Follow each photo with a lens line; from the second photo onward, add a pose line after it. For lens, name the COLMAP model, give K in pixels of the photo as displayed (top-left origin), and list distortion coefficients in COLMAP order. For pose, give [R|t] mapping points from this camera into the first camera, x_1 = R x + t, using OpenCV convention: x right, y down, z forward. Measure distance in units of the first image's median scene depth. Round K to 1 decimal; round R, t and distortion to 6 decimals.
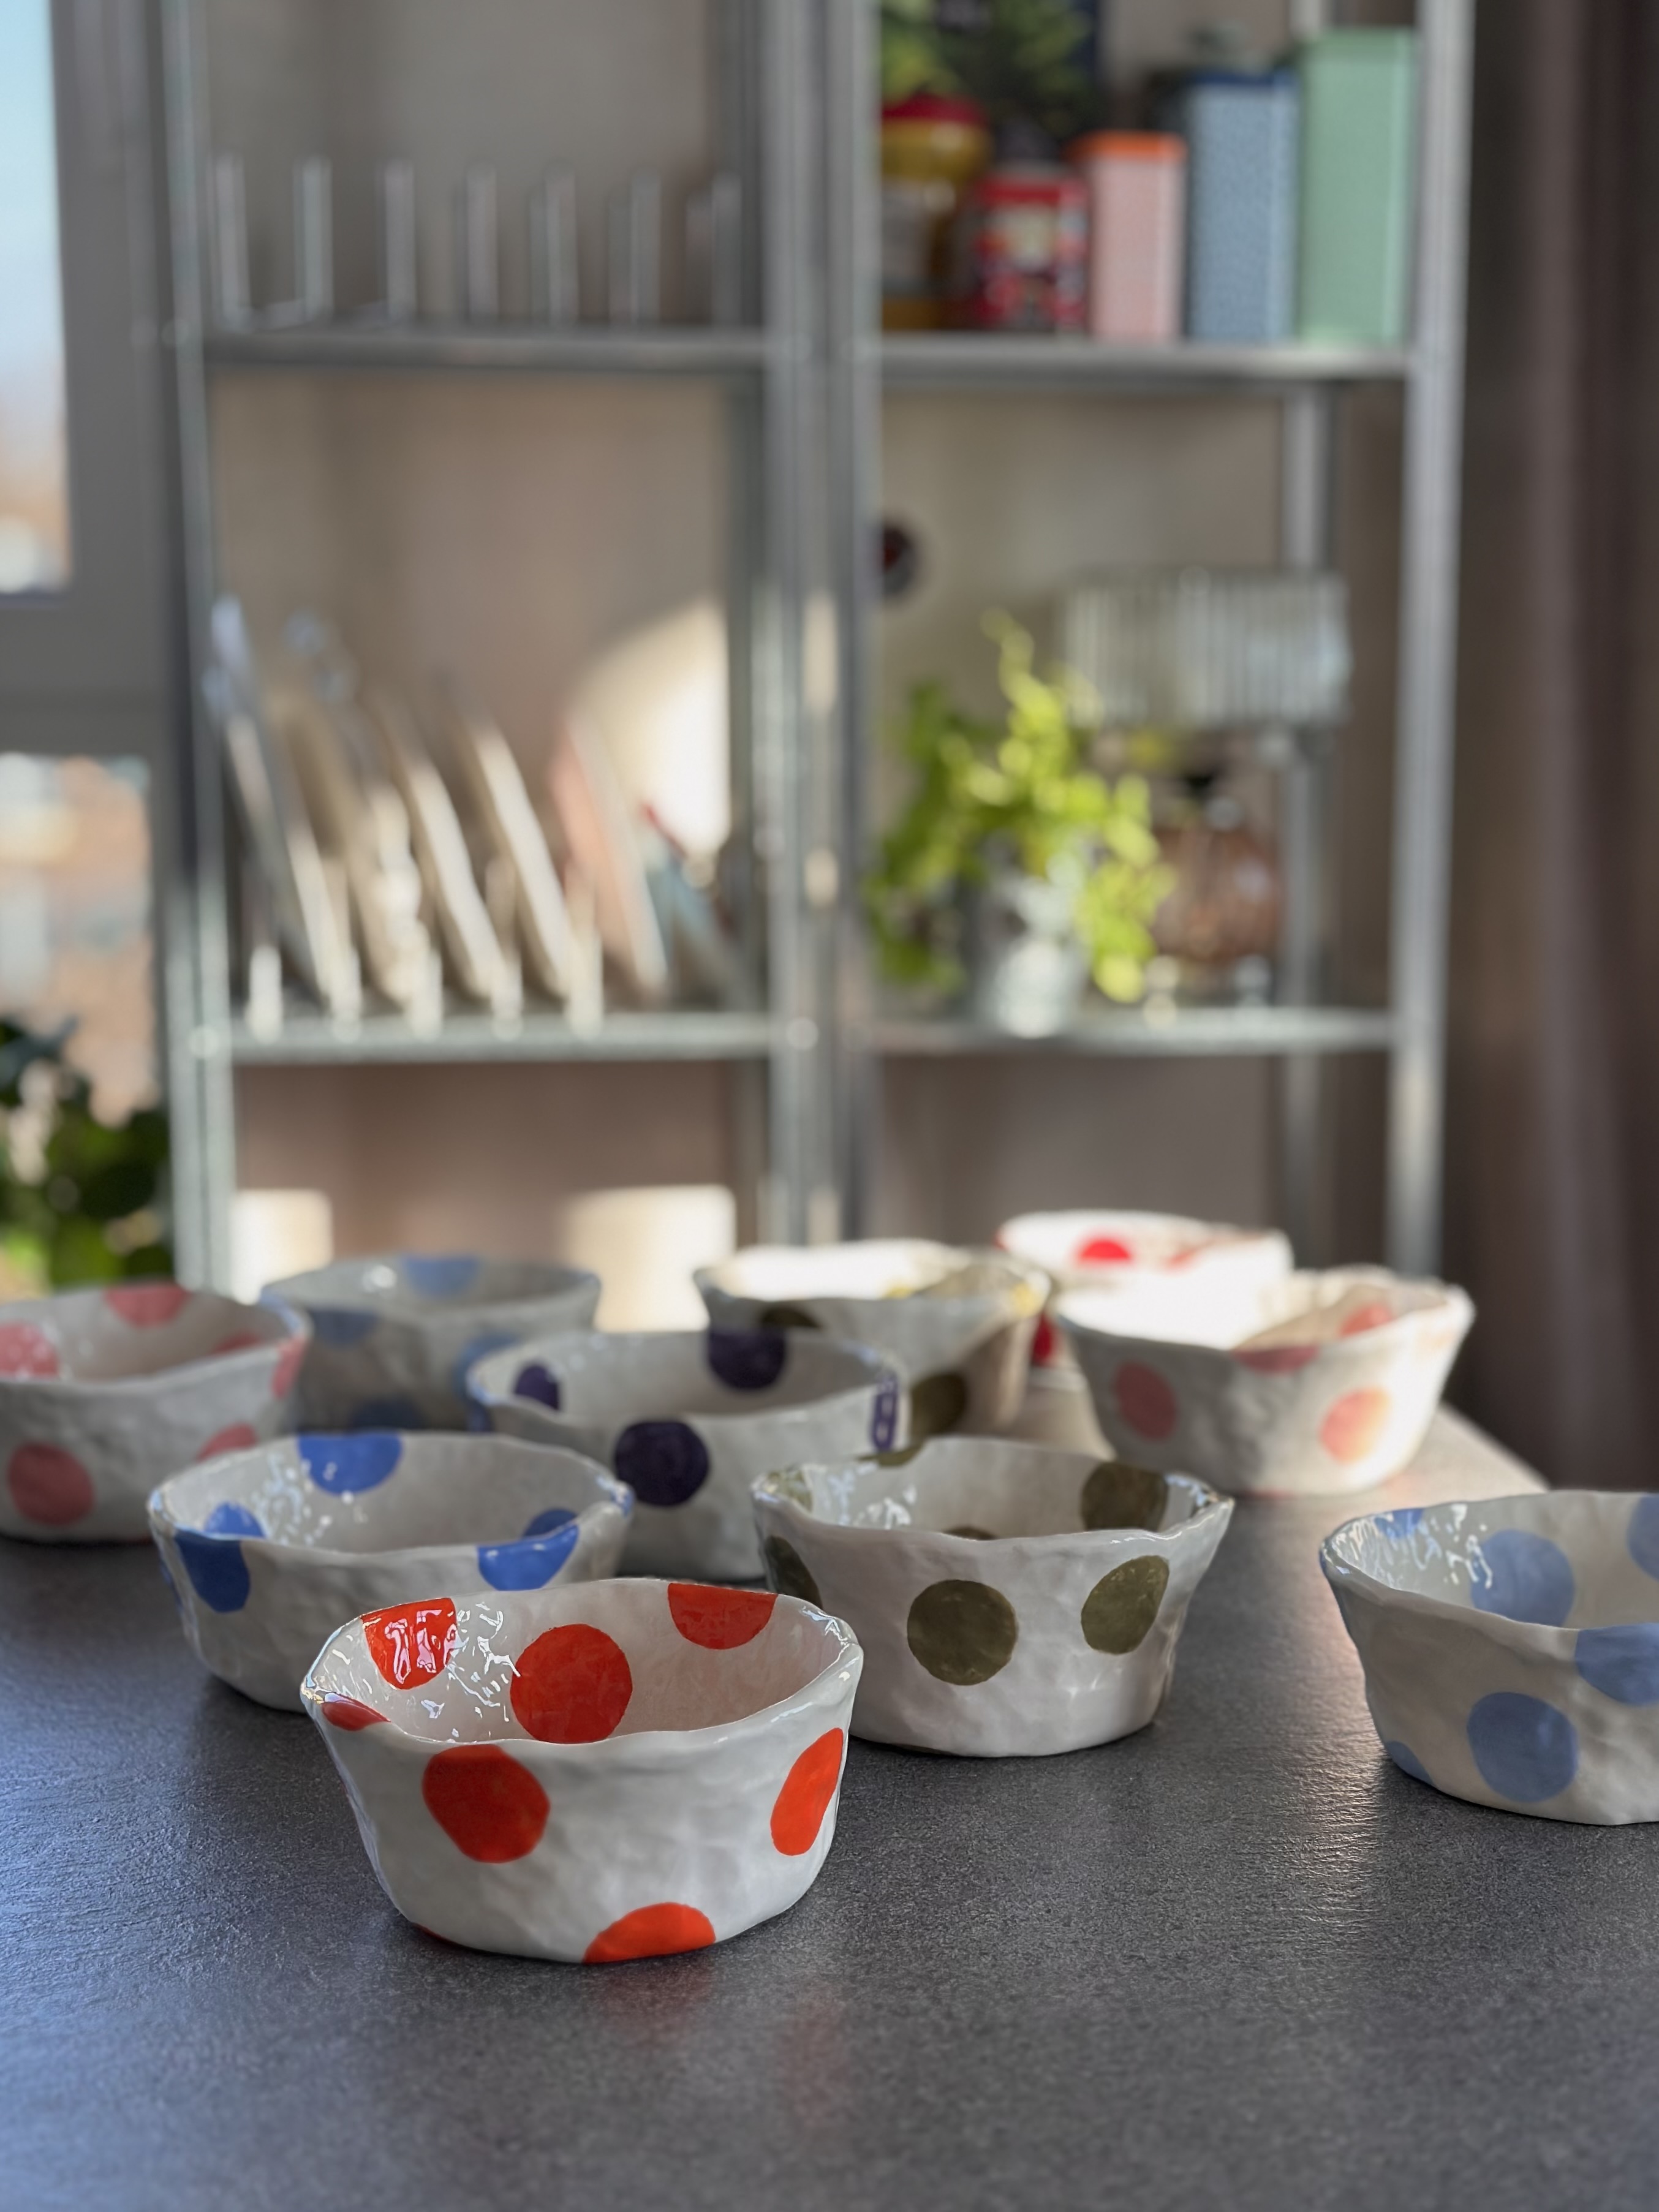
lens RADIAL K [[3082.8, 0, 829.5], [0, 3082.8, 1106.0], [0, 0, 1]] dist [0.038059, 0.069026]
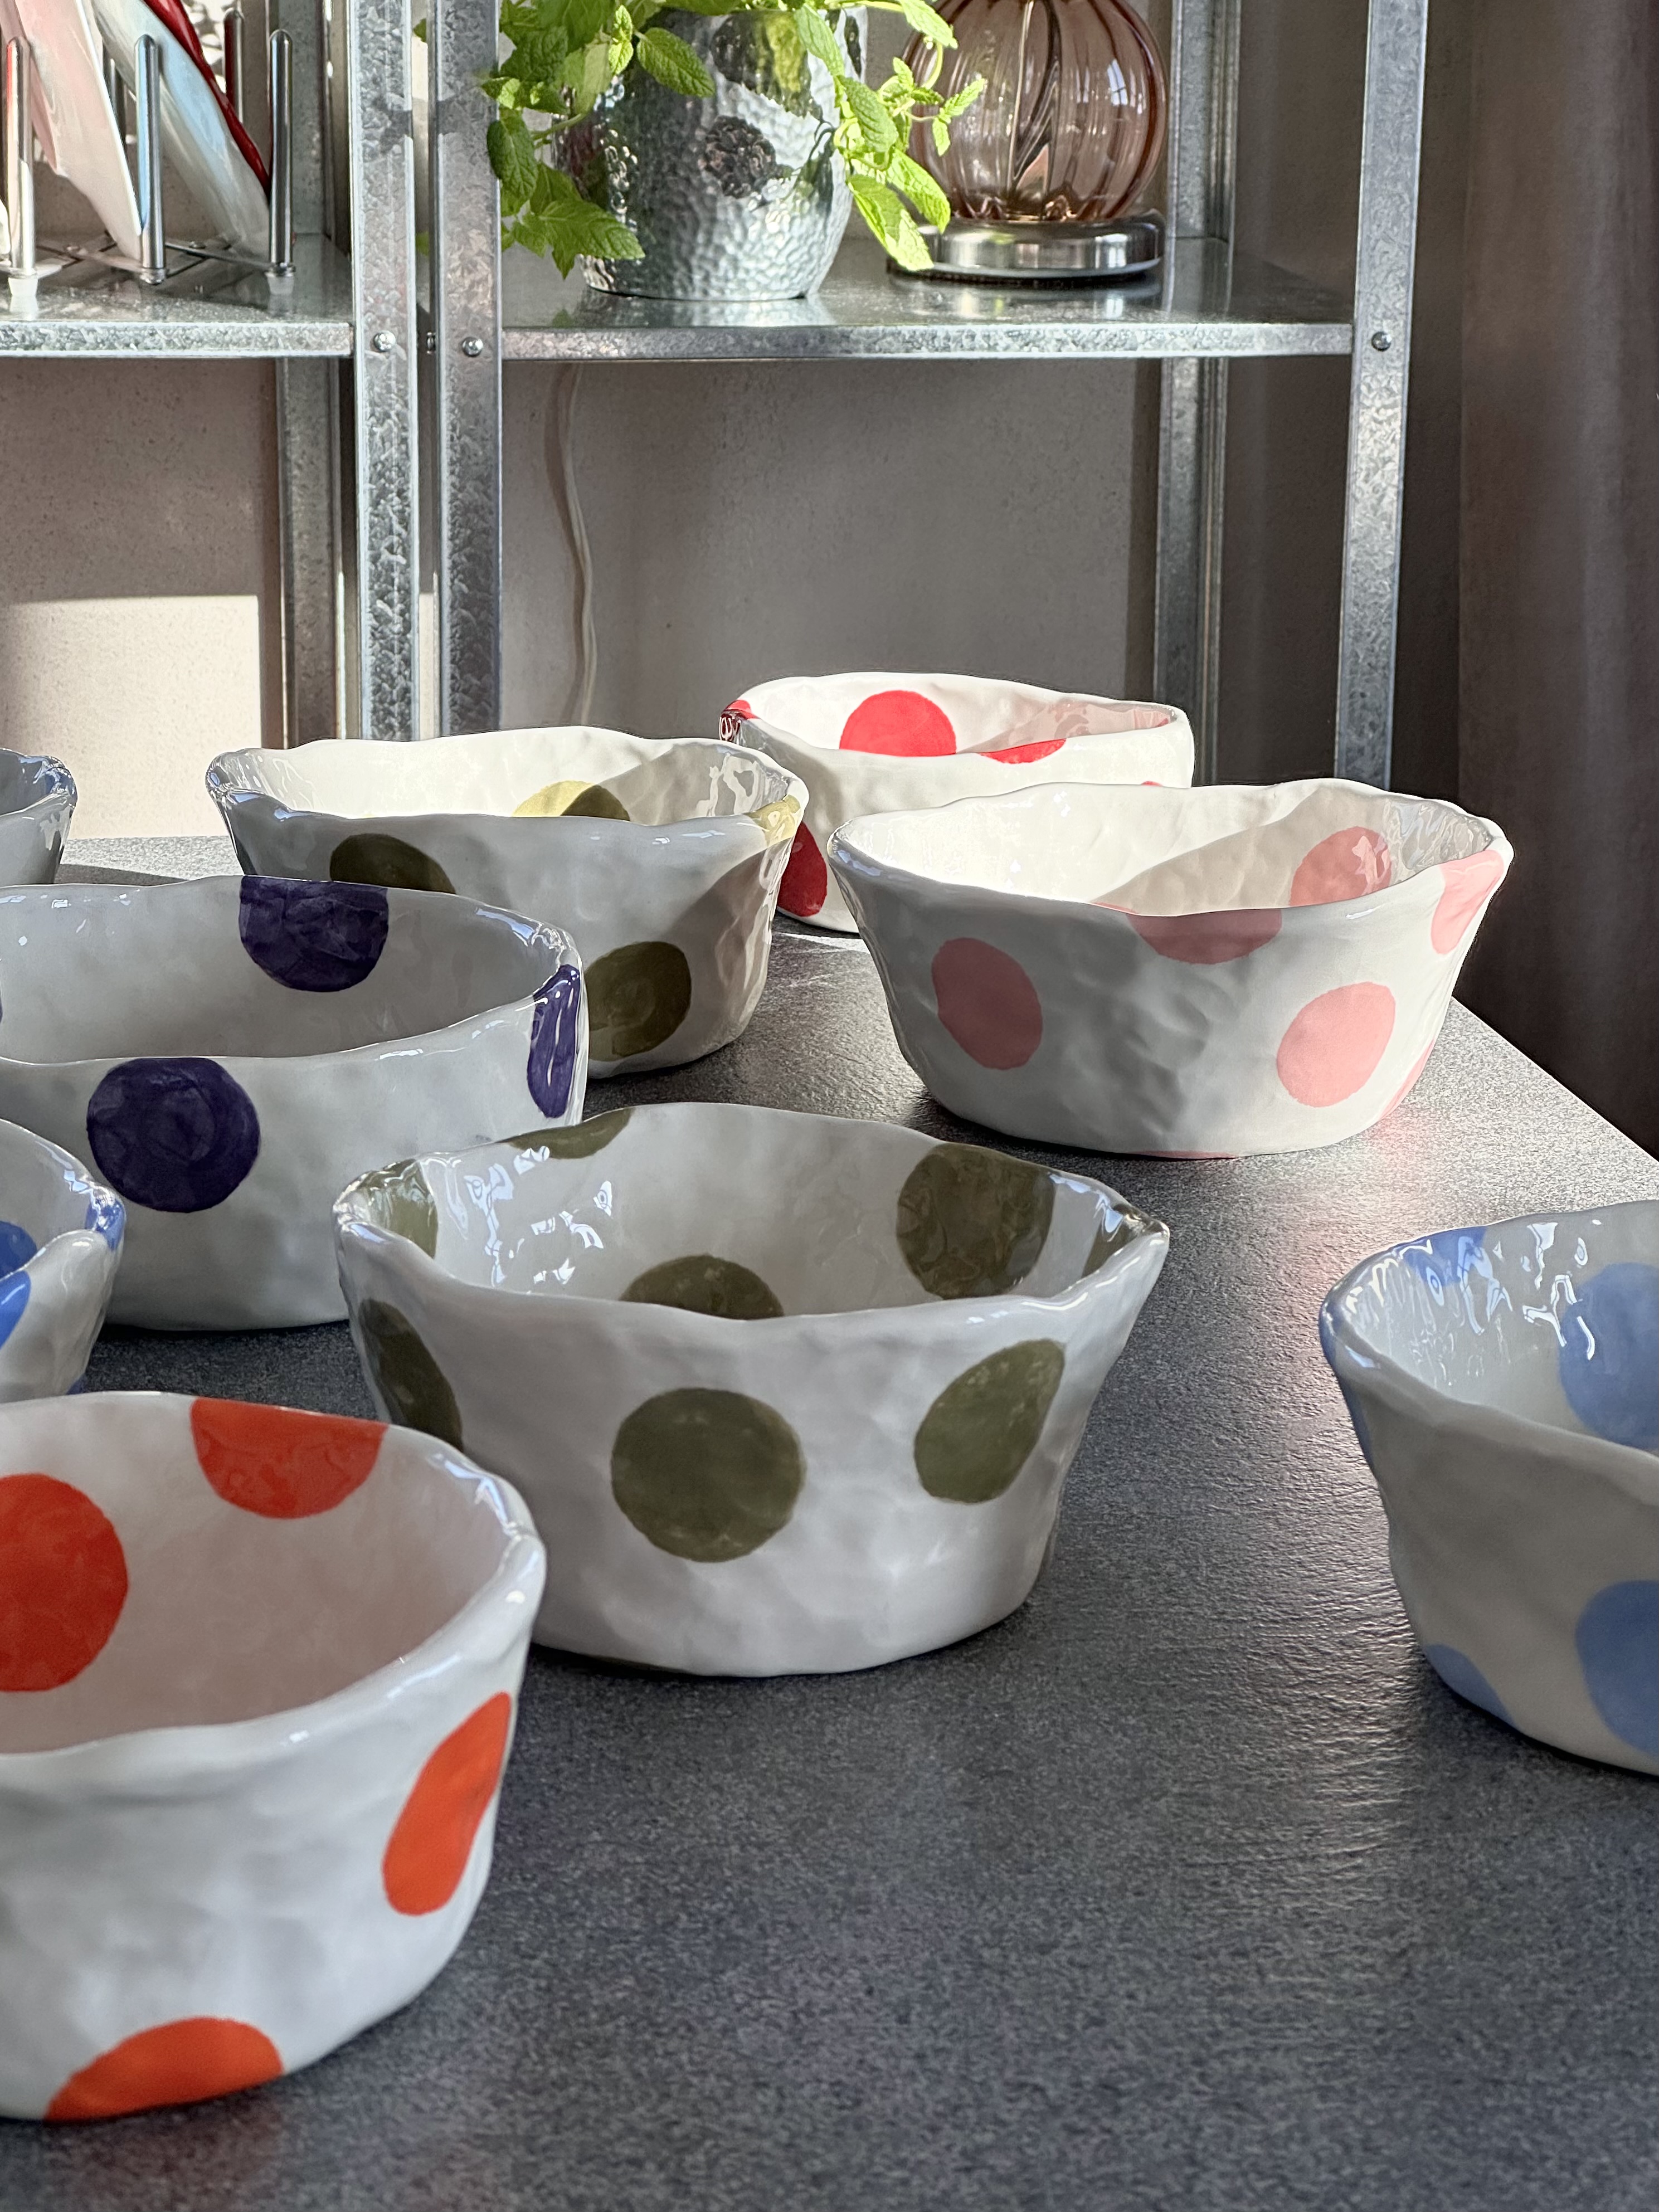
lens RADIAL K [[4767.3, 0, 829.5], [0, 4767.3, 1106.0], [0, 0, 1]] dist [-0.042039, 1.868320]
pose [[0.996493, -0.006219, 0.083443, -0.007784], [-0.005549, 0.990127, 0.140065, -0.021385], [-0.083490, -0.140037, 0.986620, 0.132648]]
